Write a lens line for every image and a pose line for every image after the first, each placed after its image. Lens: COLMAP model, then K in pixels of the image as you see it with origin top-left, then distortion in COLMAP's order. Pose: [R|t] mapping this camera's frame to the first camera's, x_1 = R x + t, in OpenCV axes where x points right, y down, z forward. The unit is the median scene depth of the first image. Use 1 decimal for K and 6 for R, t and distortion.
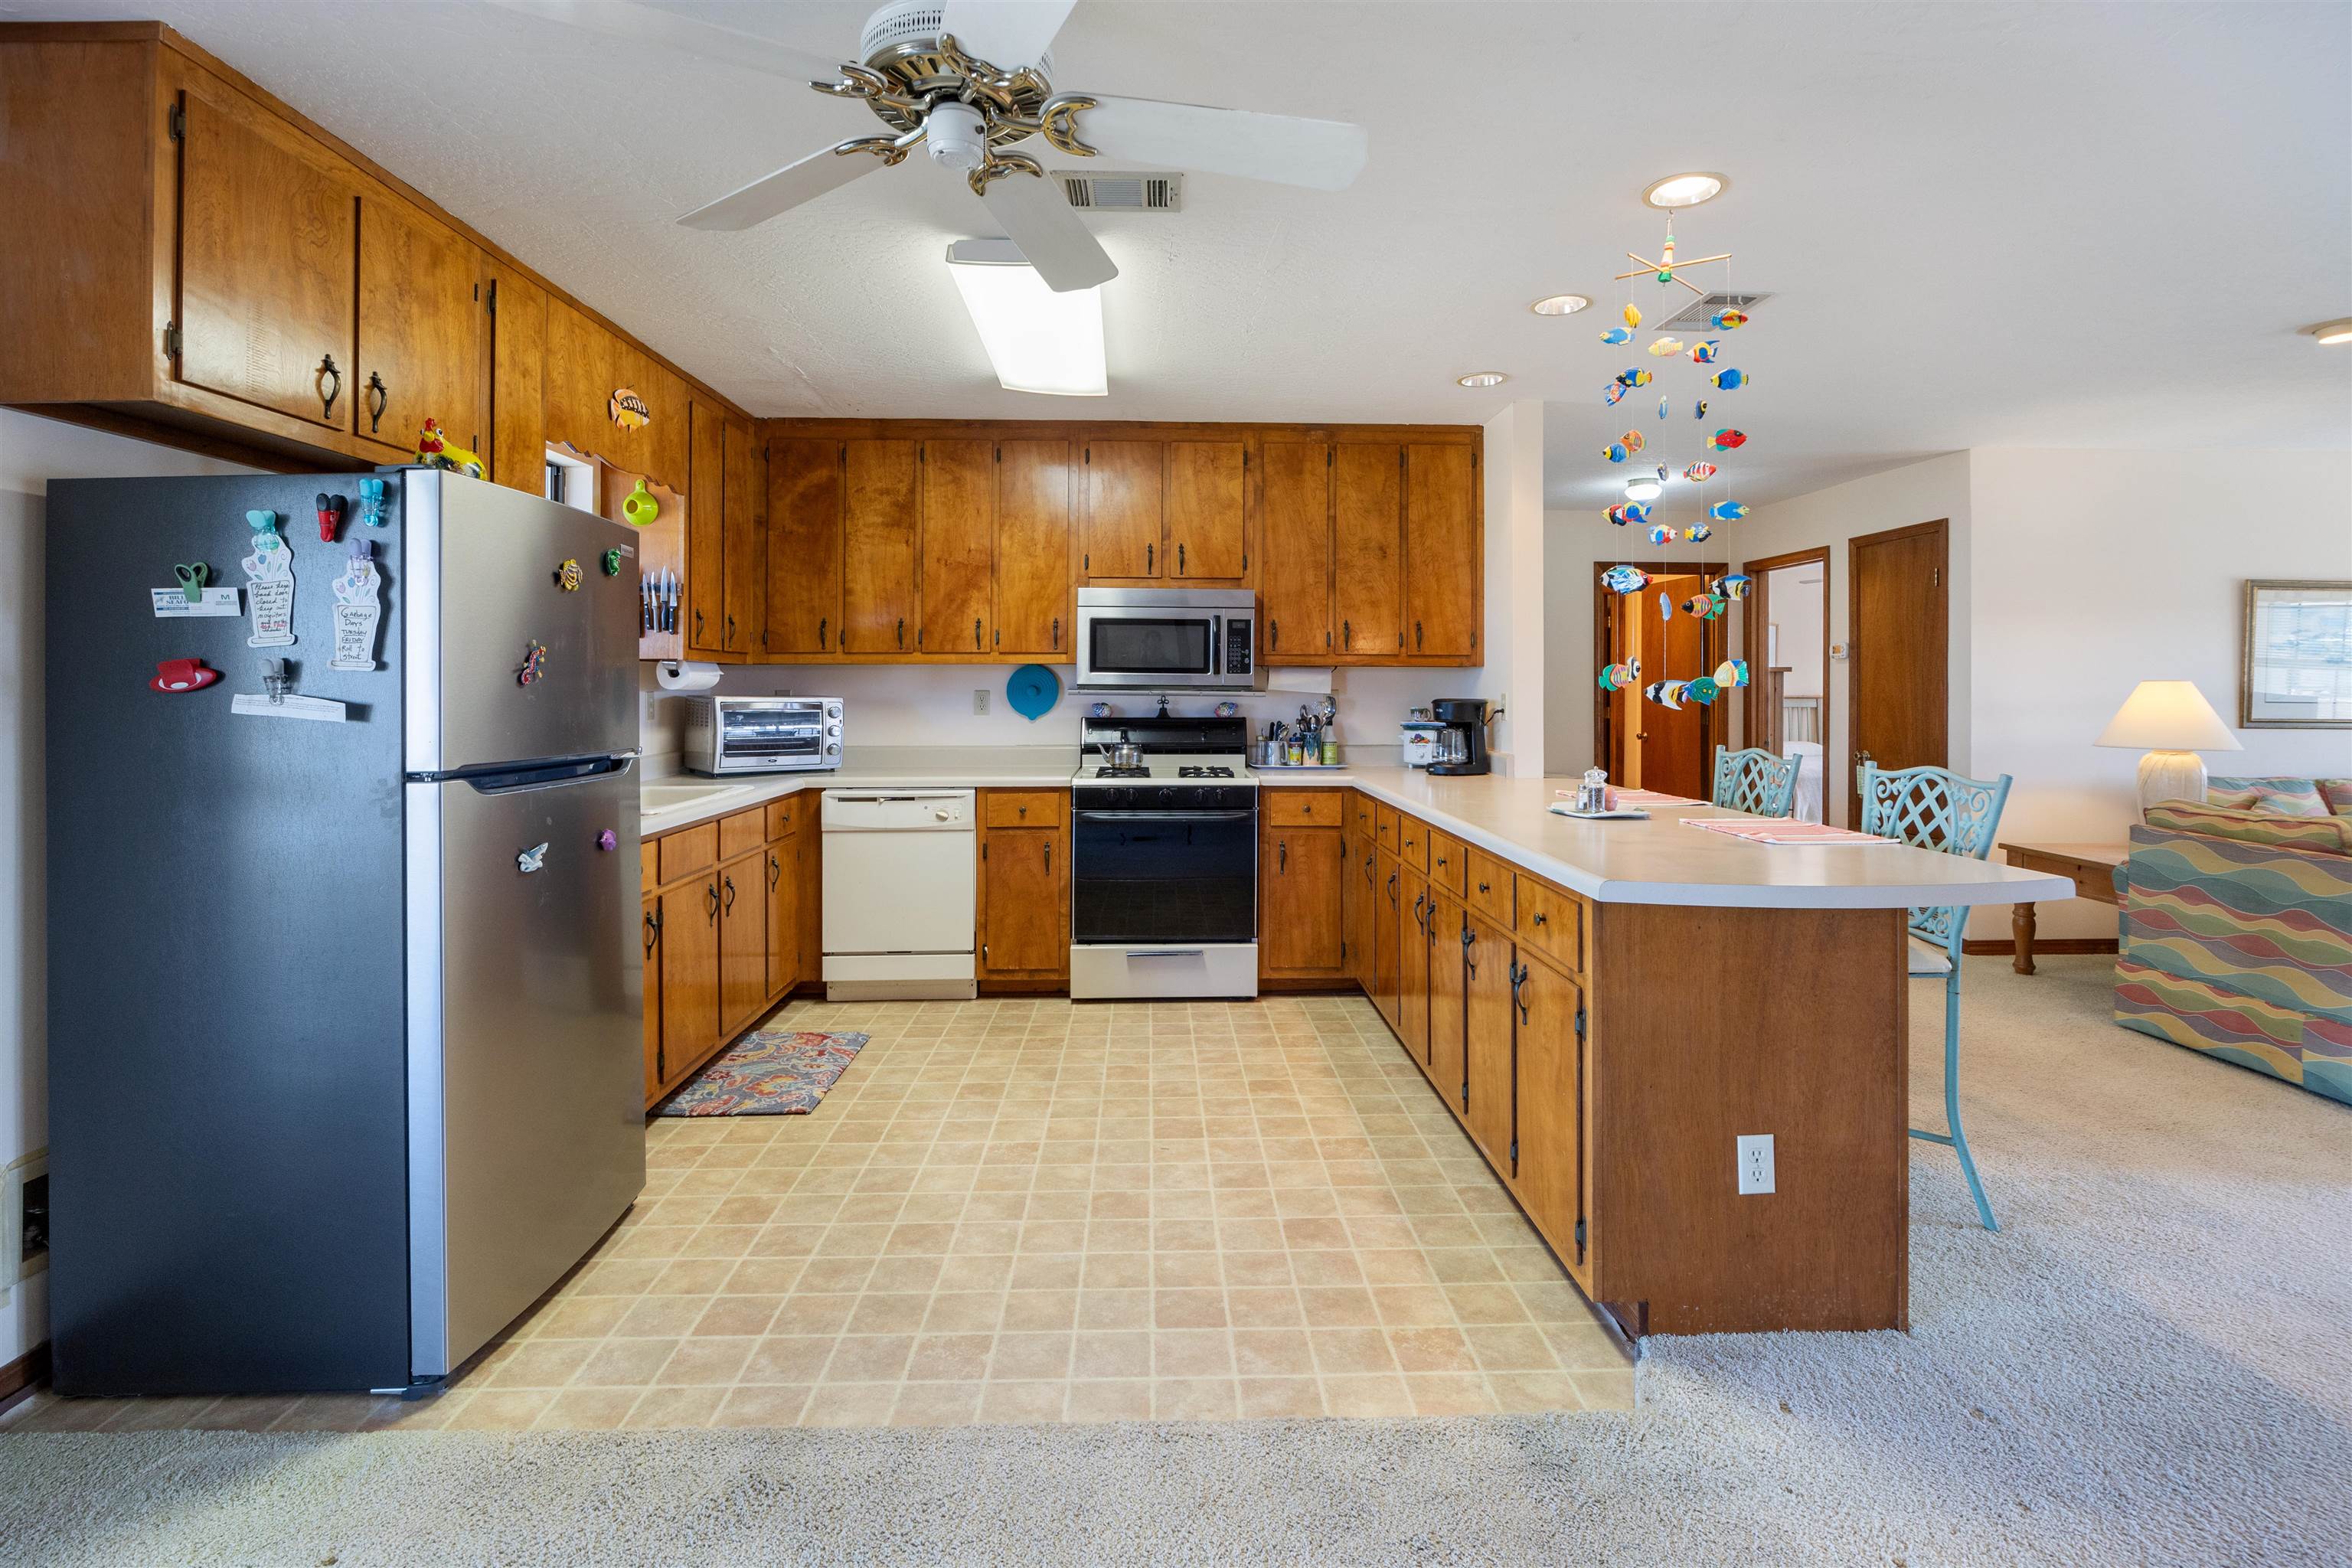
lens RADIAL K [[1083.6, 0, 1182.5], [0, 1083.6, 689.4], [0, 0, 1]] dist [-0.013284, 0.000022]
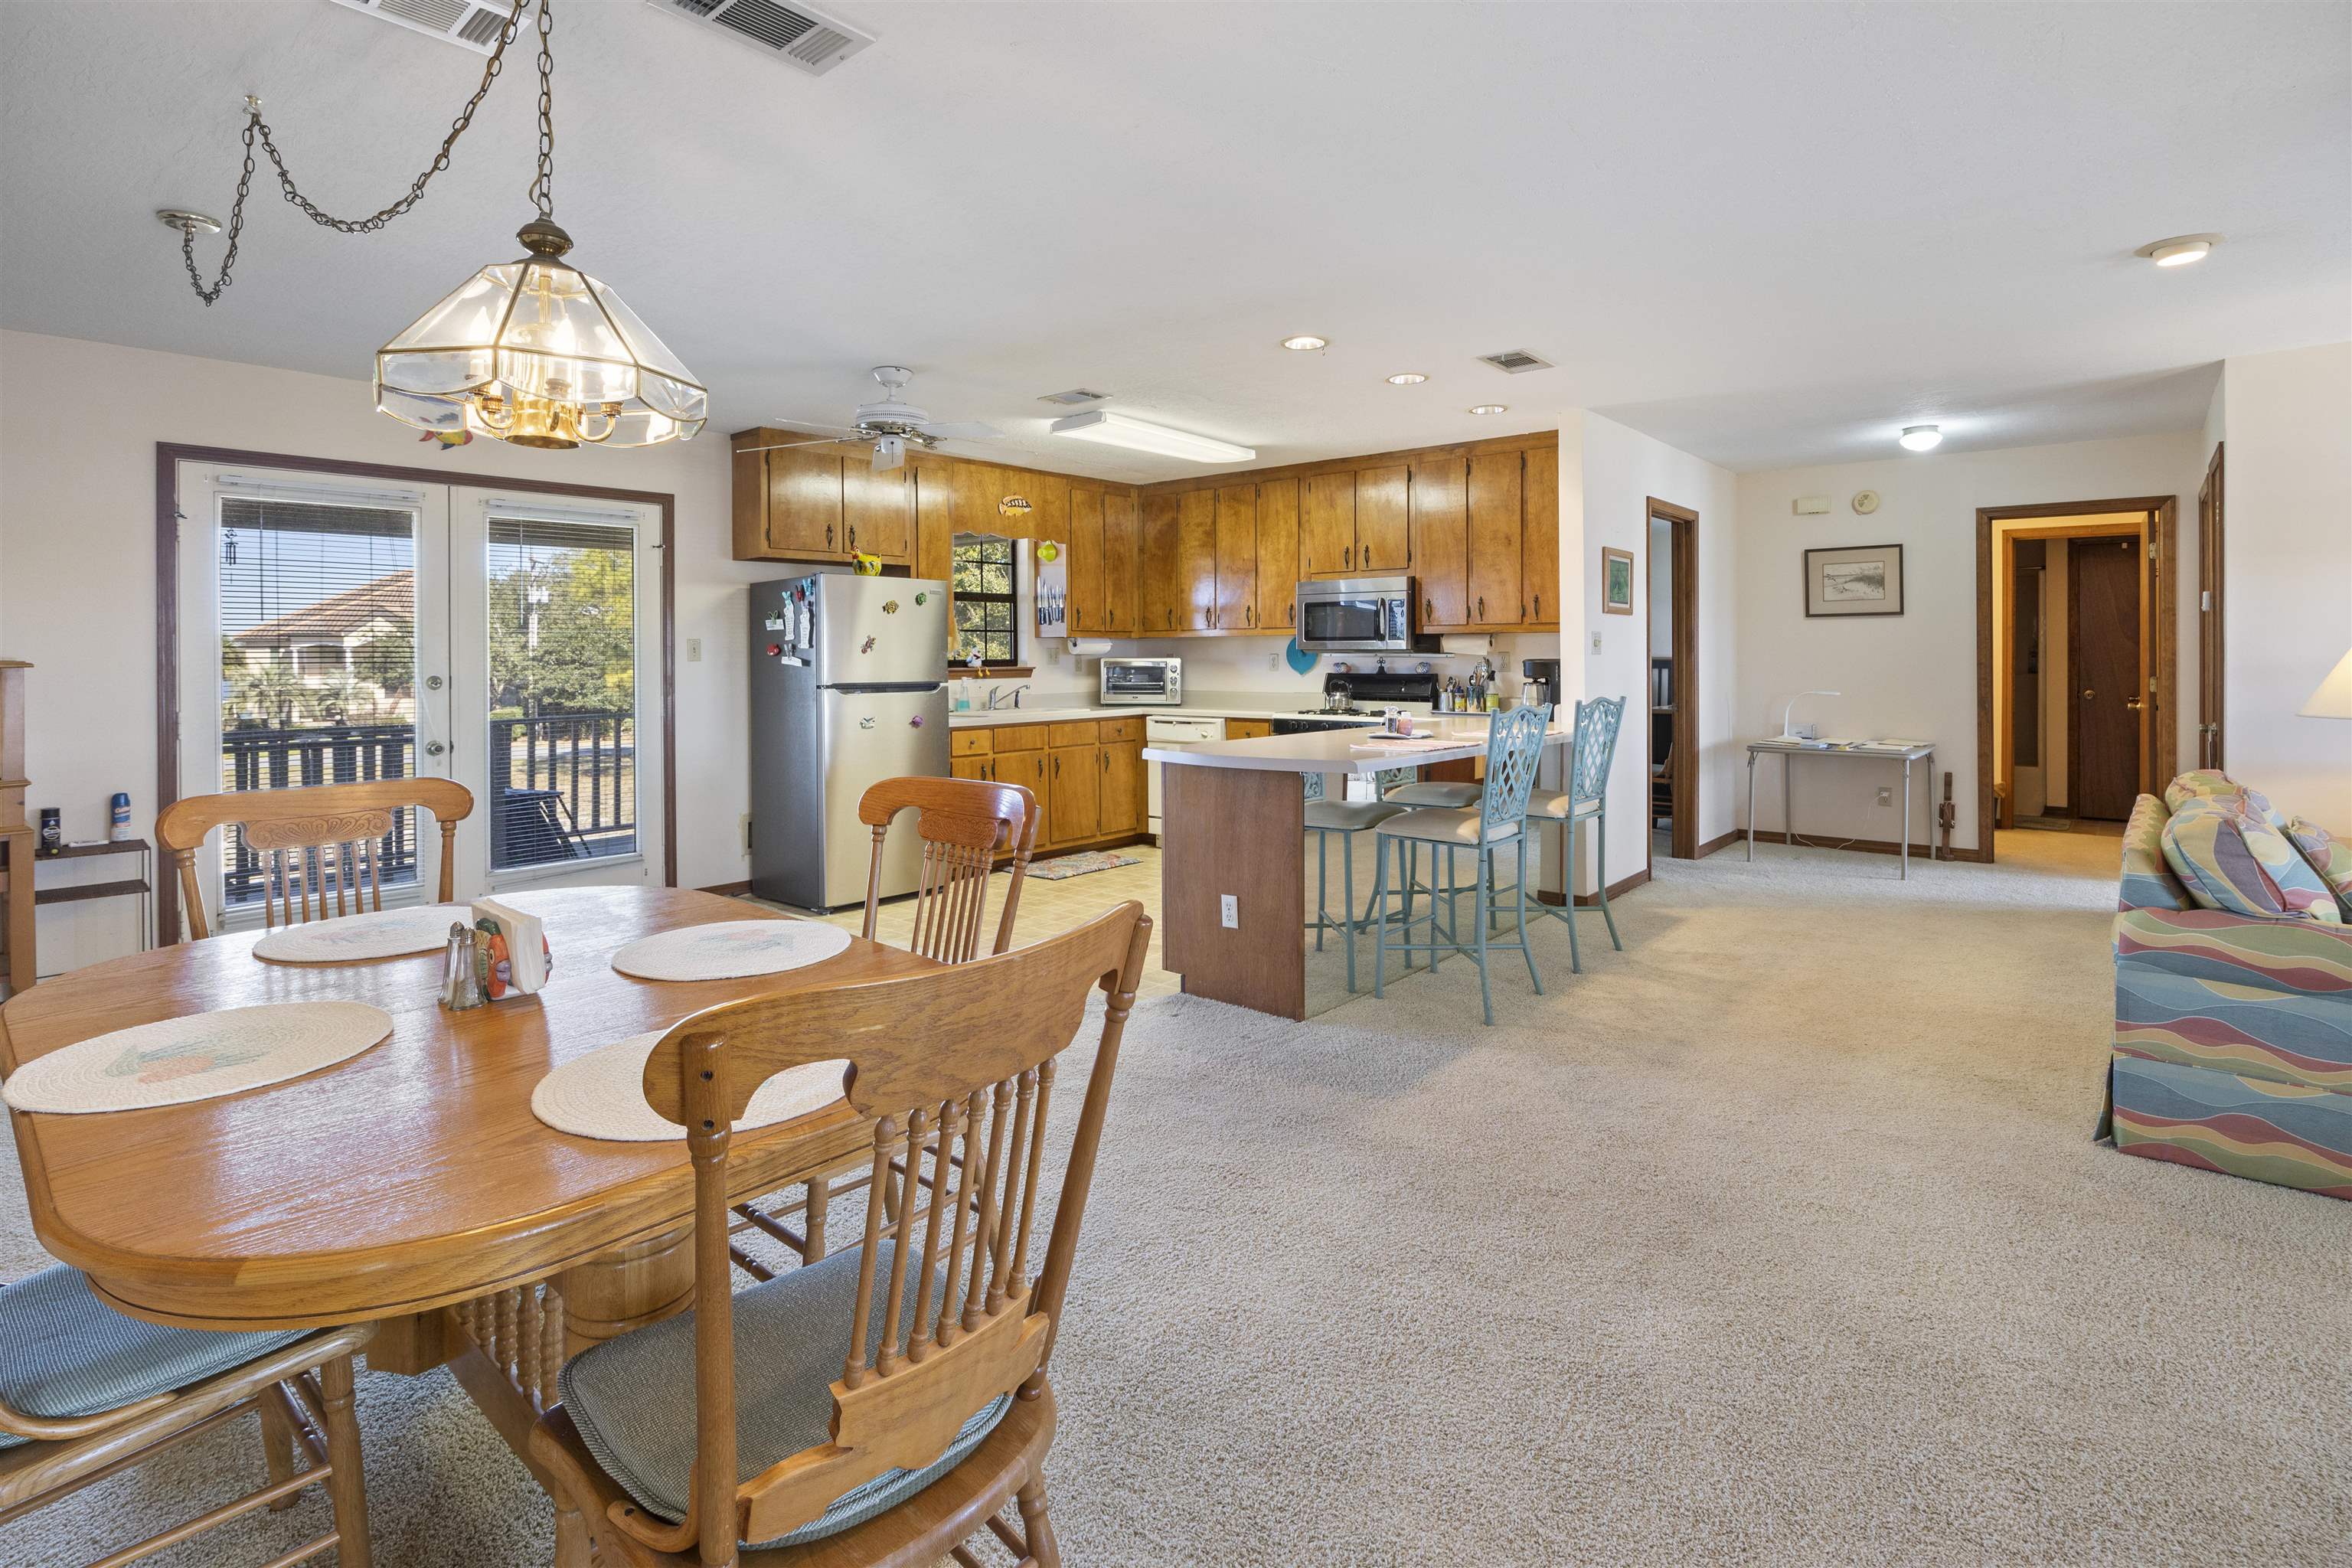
lens RADIAL K [[1141.3, 0, 1180.9], [0, 1141.3, 655.9], [0, 0, 1]] dist [-0.002755, -0.000766]
pose [[0.741857, -0.003825, -0.670547, 0.795475], [0.005147, 0.999987, -0.000009, 0.003356], [0.670538, -0.003444, 0.741867, -0.220225]]
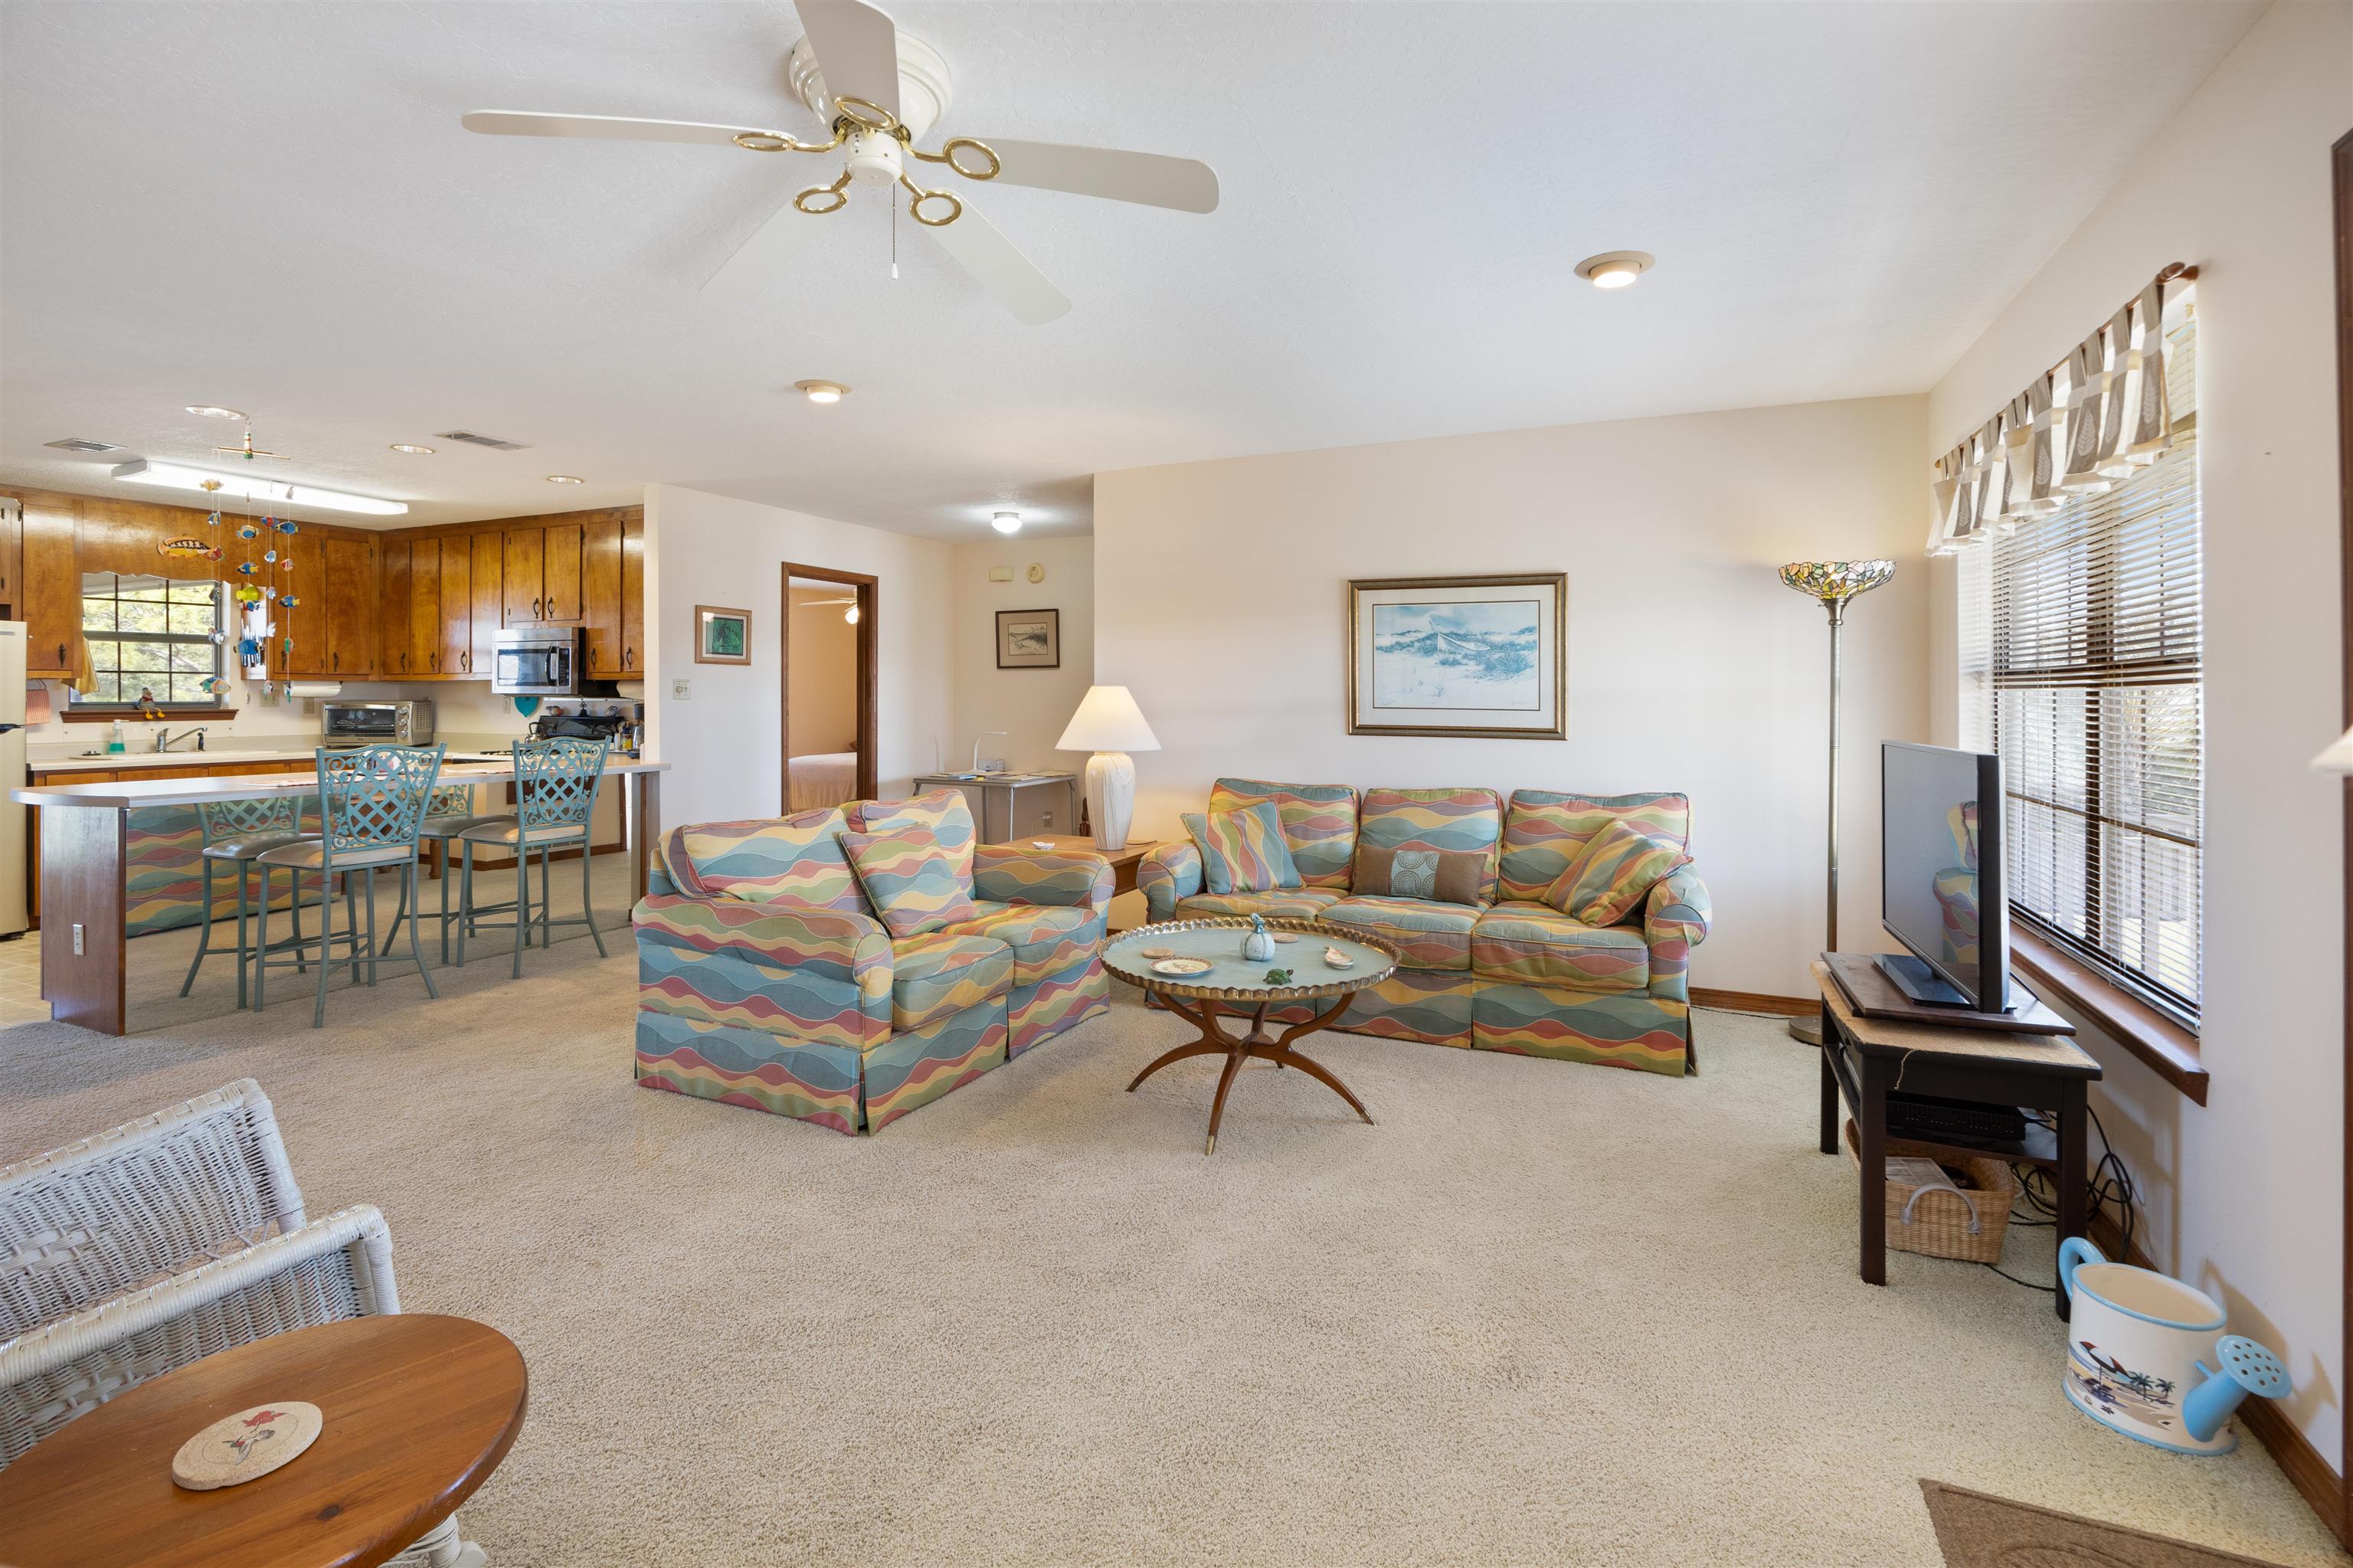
lens RADIAL K [[1095.2, 0, 1180.3], [0, 1095.2, 692.6], [0, 0, 1]] dist [-0.011838, -0.000358]
pose [[0.897557, -0.003473, -0.440884, 1.430186], [0.000861, 0.999981, -0.006124, 0.004850], [0.440897, 0.005117, 0.897543, 0.056295]]
